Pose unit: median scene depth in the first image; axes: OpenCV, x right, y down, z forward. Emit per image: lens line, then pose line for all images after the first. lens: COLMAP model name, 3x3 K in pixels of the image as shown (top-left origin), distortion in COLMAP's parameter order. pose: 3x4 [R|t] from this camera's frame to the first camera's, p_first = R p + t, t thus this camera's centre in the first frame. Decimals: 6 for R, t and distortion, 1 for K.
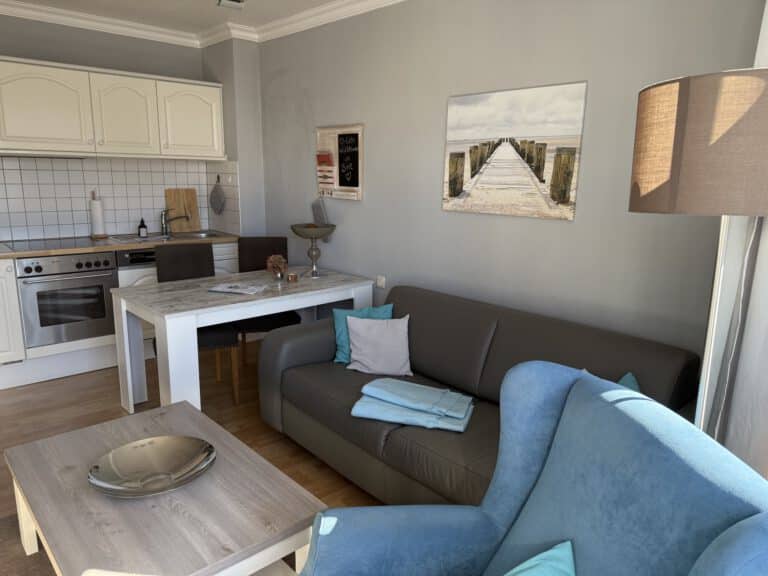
lens RADIAL K [[534.1, 0, 384.4], [0, 534.1, 287.2], [0, 0, 1]] dist [0.066786, -0.087798]
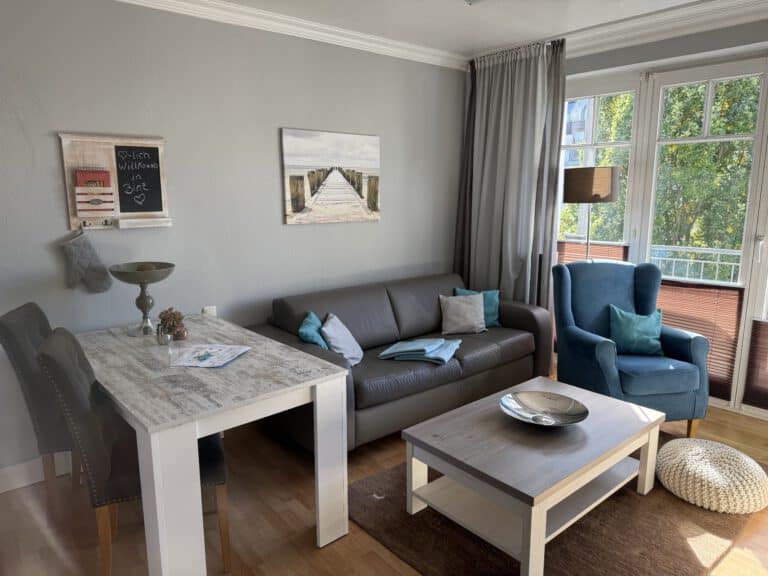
lens RADIAL K [[534.1, 0, 386.8], [0, 534.1, 287.7], [0, 0, 1]] dist [0.066786, -0.087798]
pose [[0.042619, -0.205805, 0.977664, -0.960443], [0.204315, 0.959669, 0.193110, -0.180491], [-0.977977, 0.191521, 0.082949, 0.673834]]
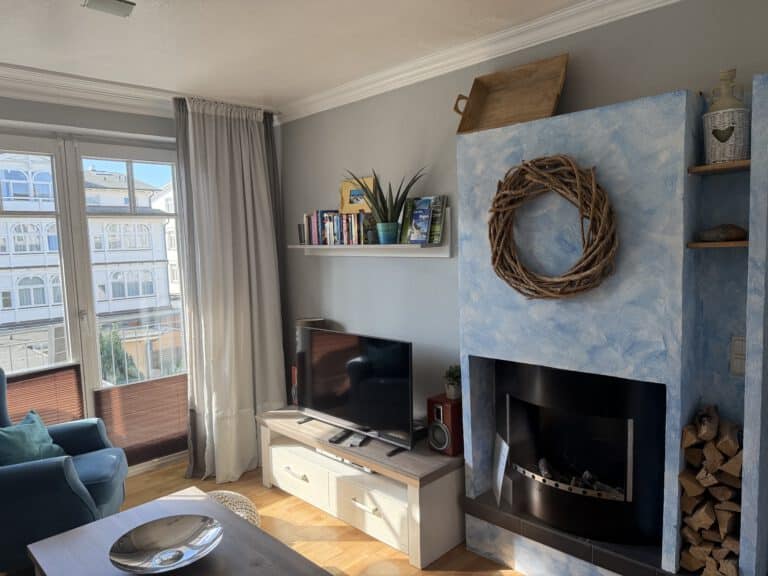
lens RADIAL K [[534.1, 0, 381.6], [0, 534.1, 291.3], [0, 0, 1]] dist [0.066786, -0.087798]
pose [[-0.999227, 0.014196, -0.036672, -0.383454], [0.003010, 0.957443, 0.288607, -0.282022], [0.039209, 0.288274, -0.956745, 1.119065]]
